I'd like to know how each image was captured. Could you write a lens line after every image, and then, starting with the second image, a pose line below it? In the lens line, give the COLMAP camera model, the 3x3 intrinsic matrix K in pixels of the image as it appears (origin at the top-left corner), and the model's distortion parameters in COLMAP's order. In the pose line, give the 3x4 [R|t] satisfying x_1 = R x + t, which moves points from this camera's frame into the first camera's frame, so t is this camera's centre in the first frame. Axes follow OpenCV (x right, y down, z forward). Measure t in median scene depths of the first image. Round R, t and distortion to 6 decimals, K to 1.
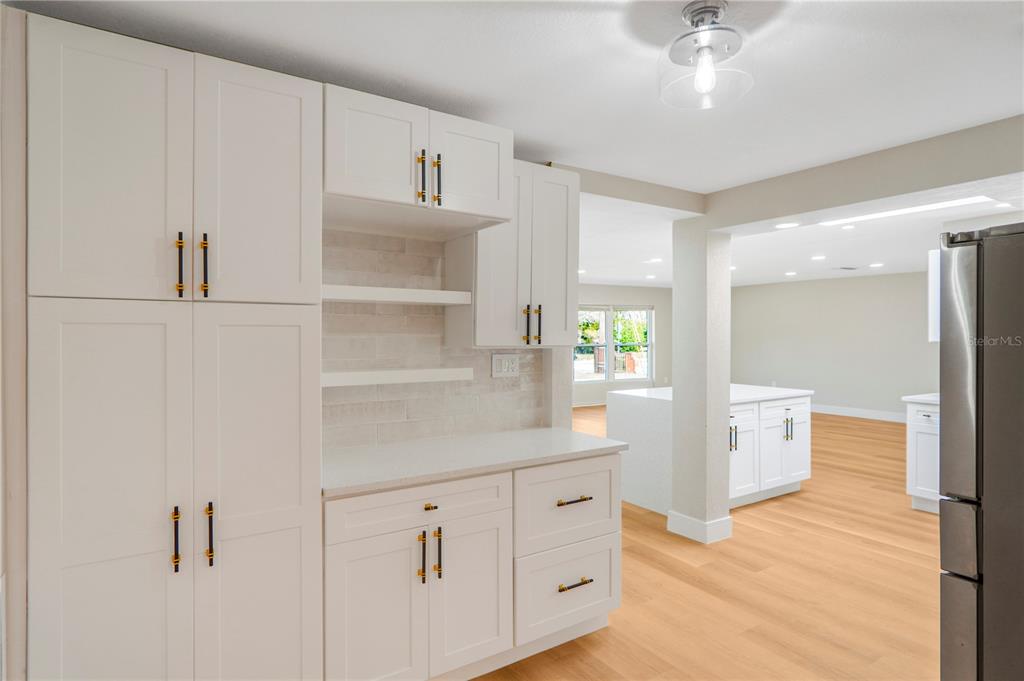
lens RADIAL K [[561.6, 0, 511.5], [0, 561.6, 336.1], [0, 0, 1]] dist [0.001963, -0.000115]
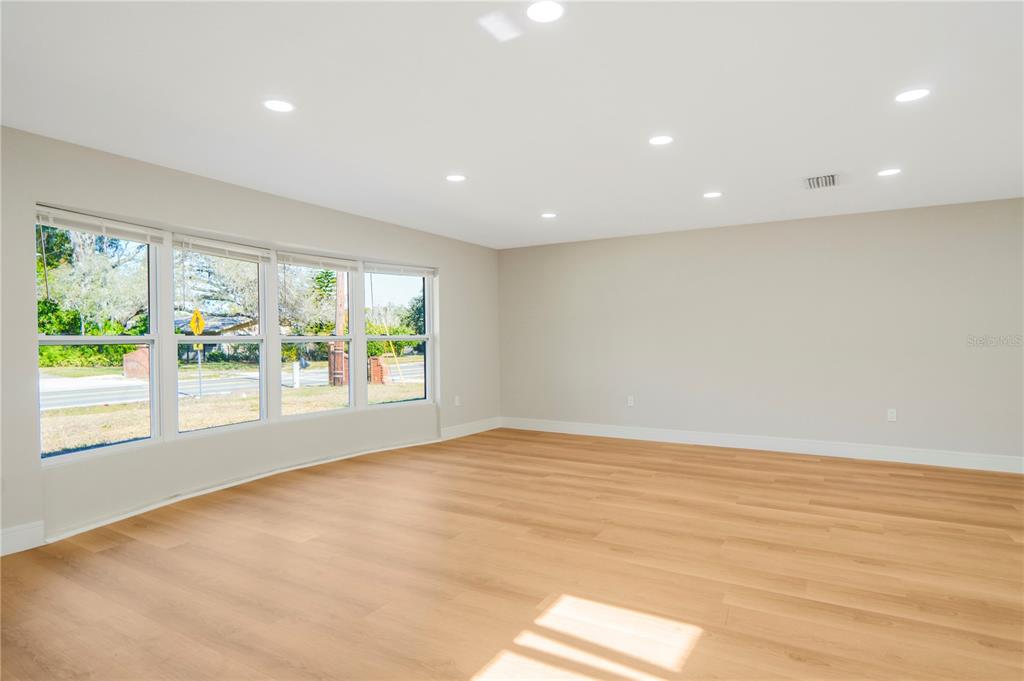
lens RADIAL K [[561.6, 0, 511.5], [0, 561.6, 336.1], [0, 0, 1]] dist [0.001963, -0.000115]
pose [[0.896566, -0.002616, 0.442903, 0.032369], [0.007628, 0.999925, -0.009536, 0.008107], [-0.442845, 0.011928, 0.896519, 0.208208]]
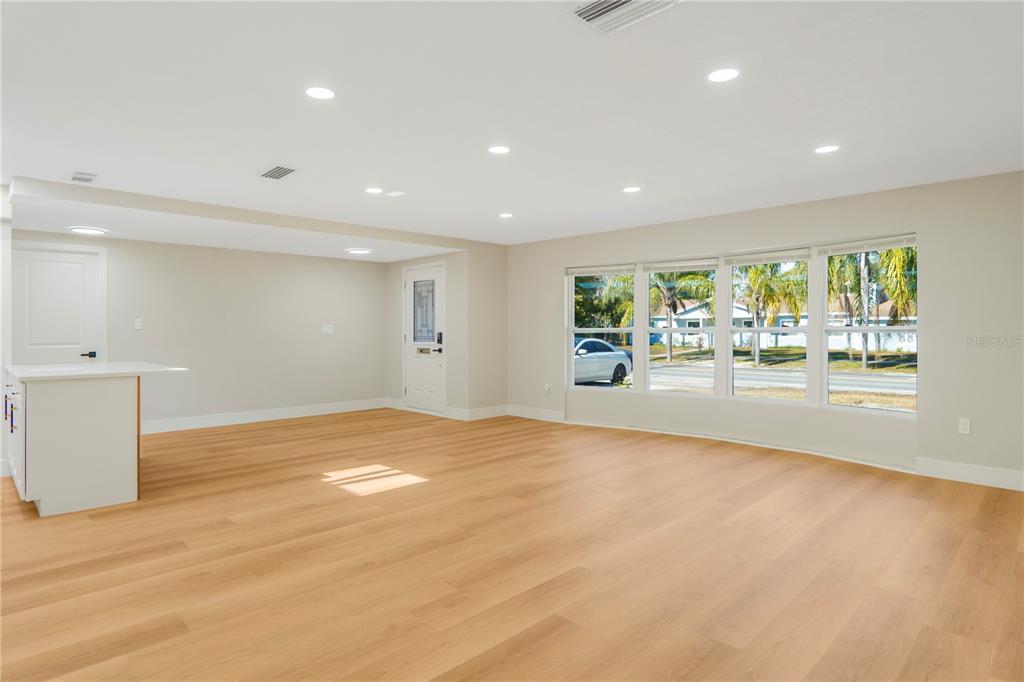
lens RADIAL K [[561.6, 0, 511.5], [0, 561.6, 336.6], [0, 0, 1]] dist [0.001963, -0.000115]
pose [[0.192899, 0.002608, -0.981215, 0.254484], [-0.003063, 0.999993, 0.002056, 0.008421], [0.981214, 0.002609, 0.192905, 0.283809]]
